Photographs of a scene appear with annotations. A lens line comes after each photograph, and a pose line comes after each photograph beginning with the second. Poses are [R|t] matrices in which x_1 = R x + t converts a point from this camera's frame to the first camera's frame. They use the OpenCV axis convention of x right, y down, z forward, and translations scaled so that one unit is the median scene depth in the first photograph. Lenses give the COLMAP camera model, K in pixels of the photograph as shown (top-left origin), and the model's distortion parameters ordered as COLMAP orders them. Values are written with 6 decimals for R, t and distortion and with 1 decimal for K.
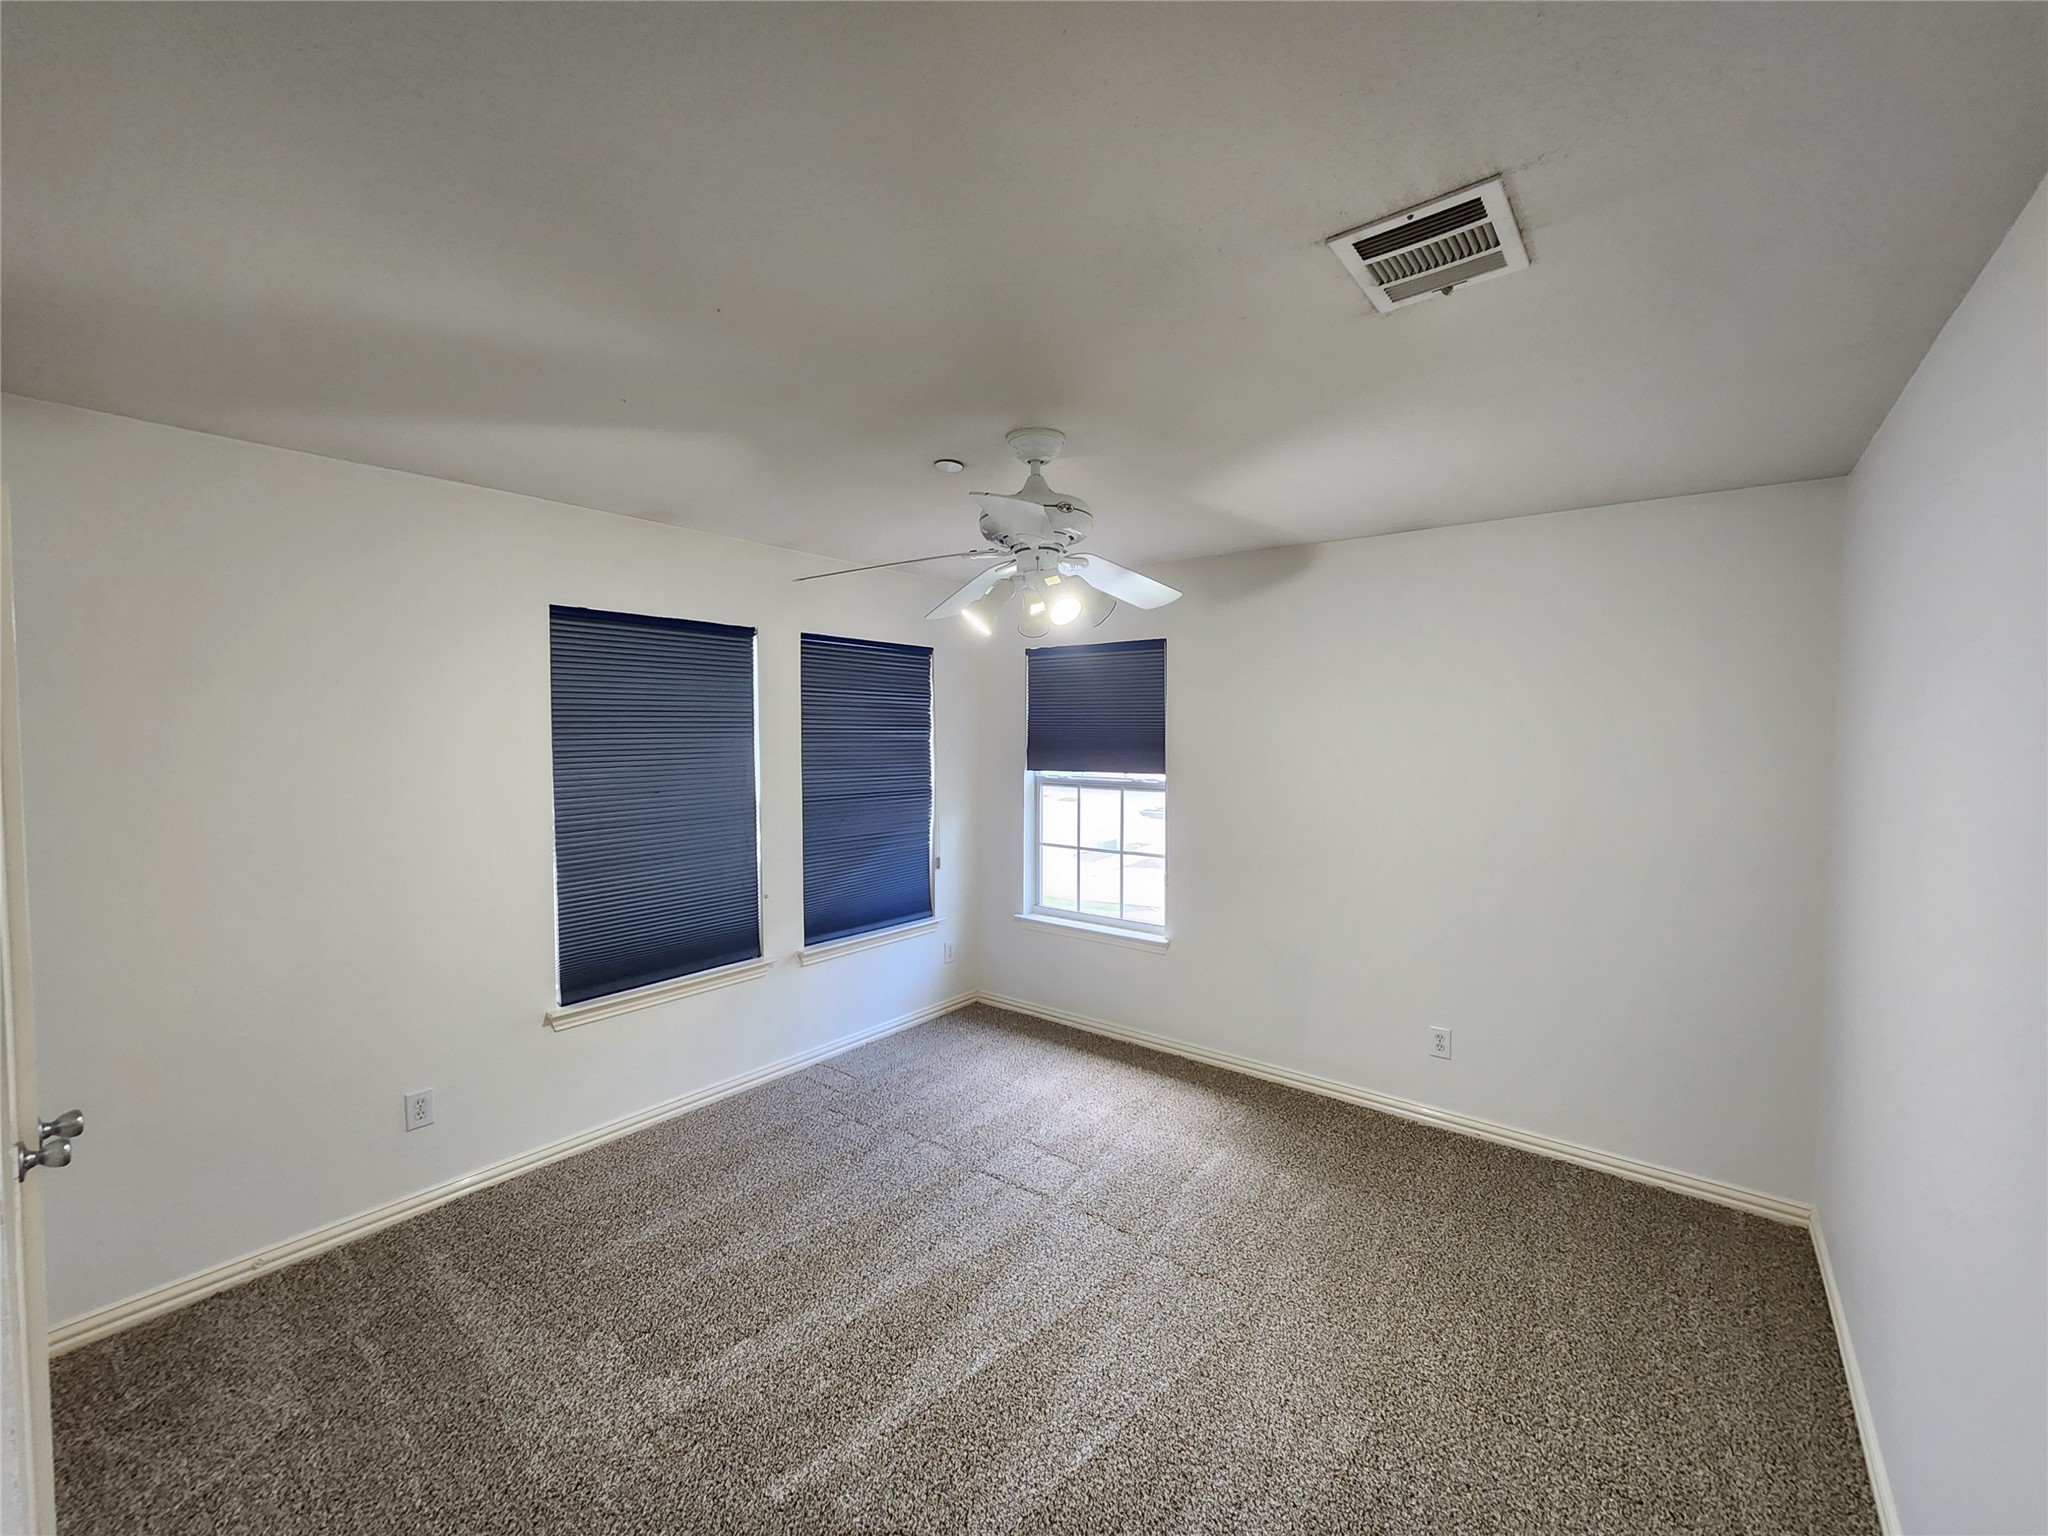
lens RADIAL K [[833.2, 0, 1030.9], [0, 833.2, 767.8], [0, 0, 1]] dist [-0.002042, -0.000281]
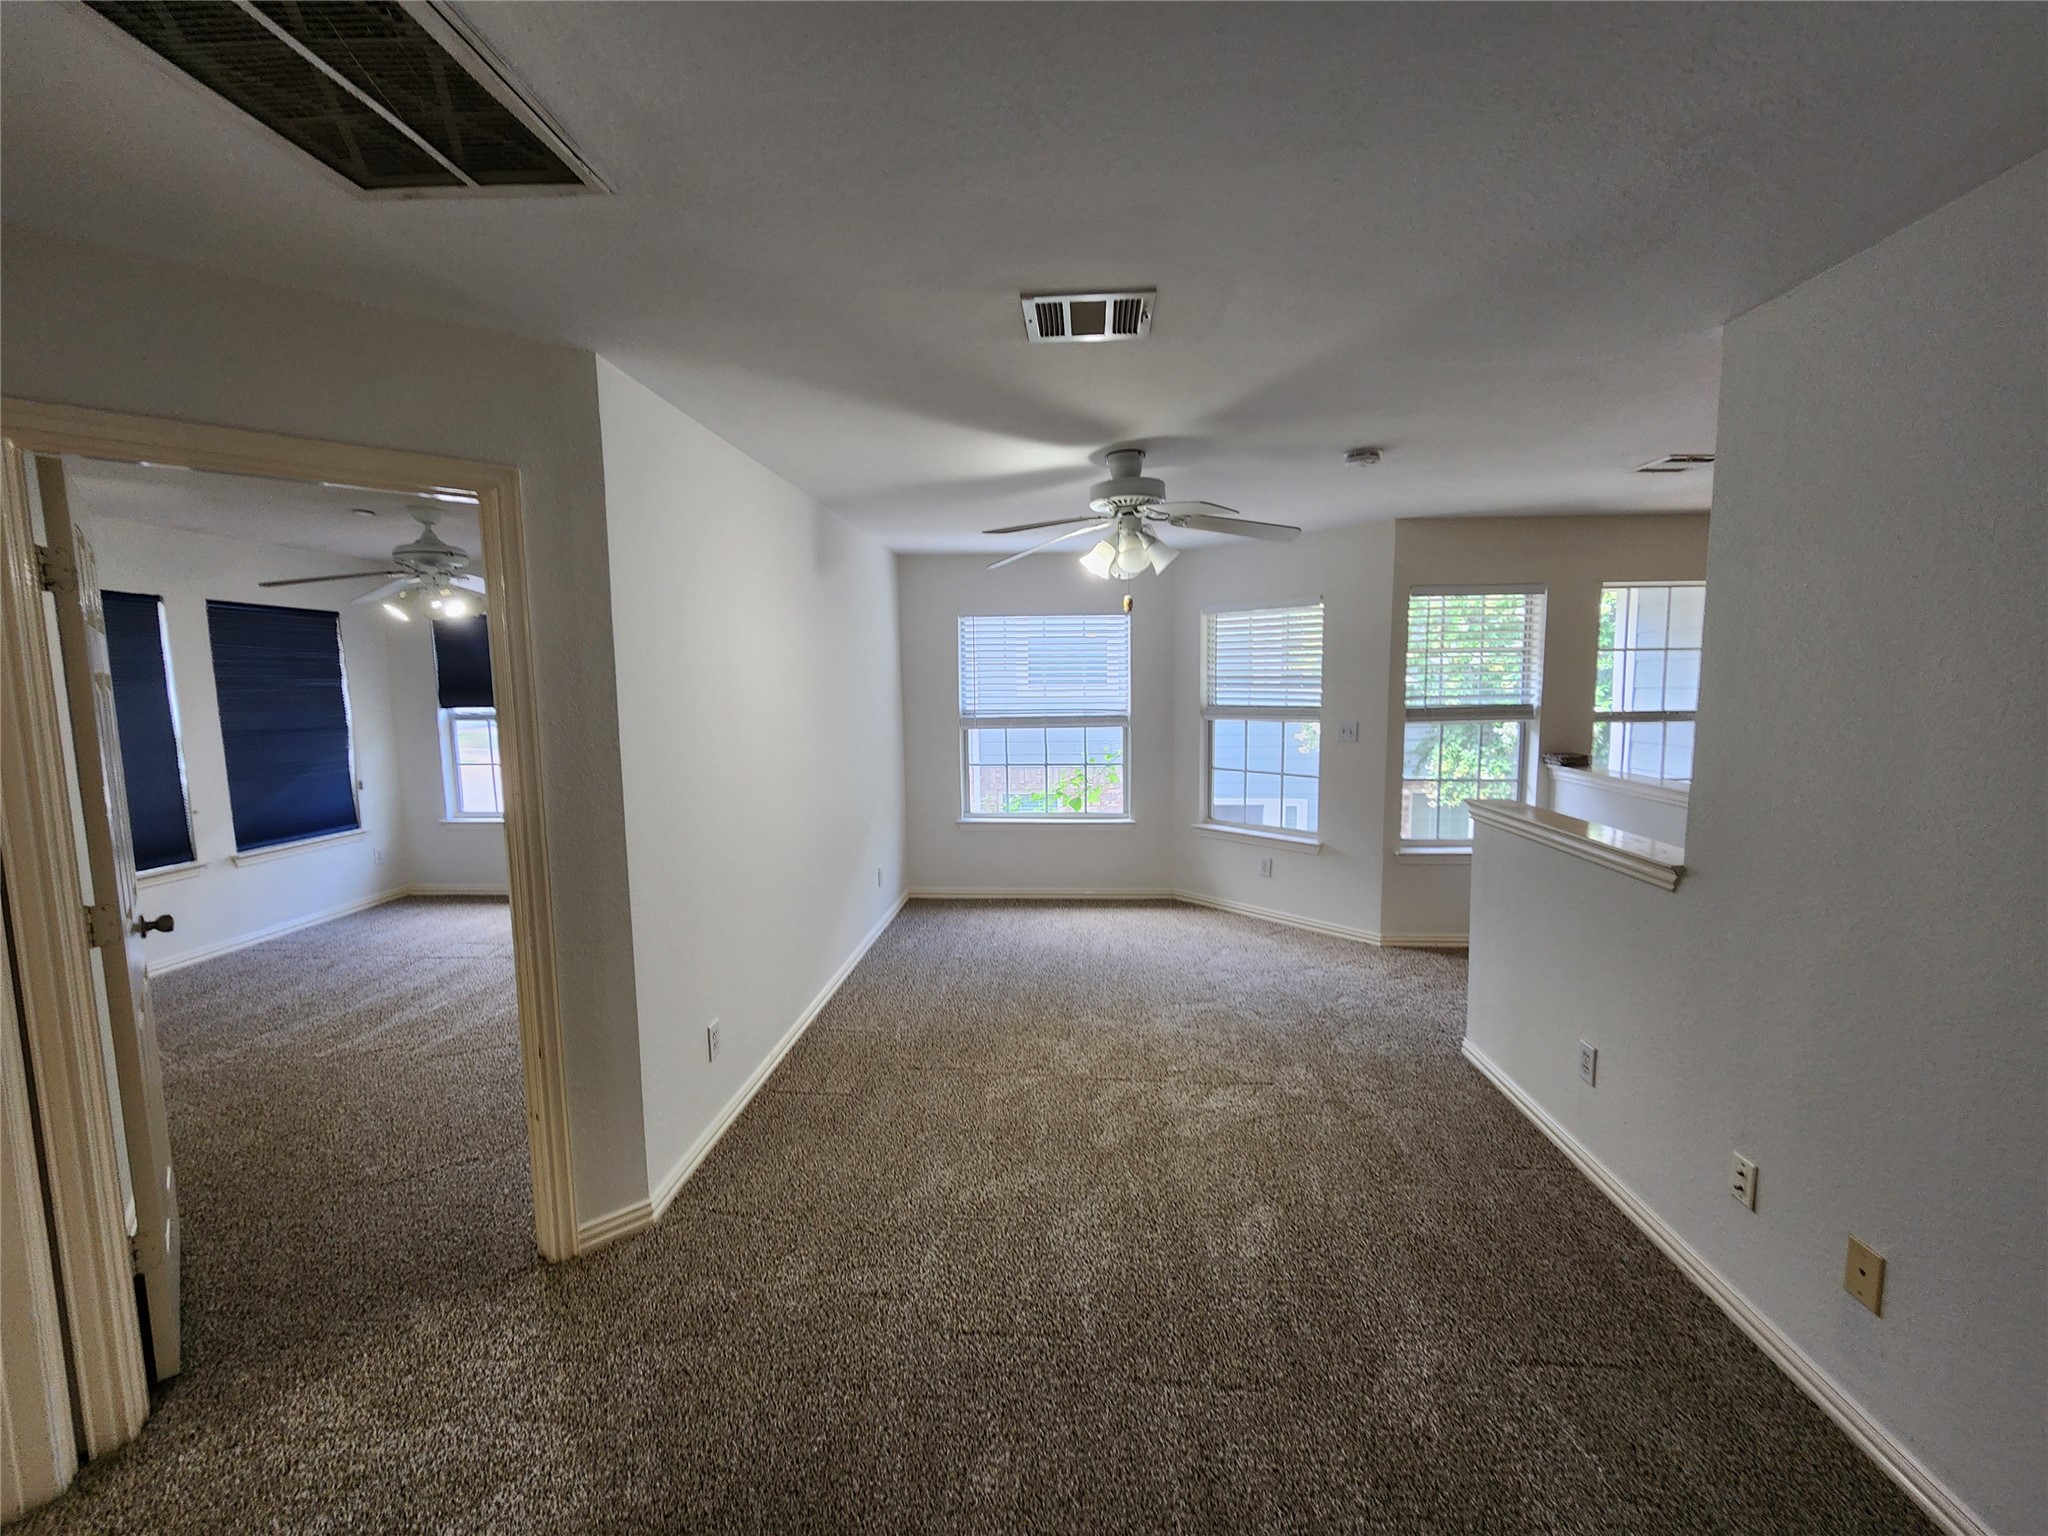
lens RADIAL K [[833.2, 0, 1030.9], [0, 833.2, 767.8], [0, 0, 1]] dist [-0.002042, -0.000281]
pose [[0.819098, -0.077636, 0.568376, 0.005834], [0.045639, 0.996479, 0.070339, 0.054636], [-0.571835, -0.031674, 0.819757, -0.712343]]
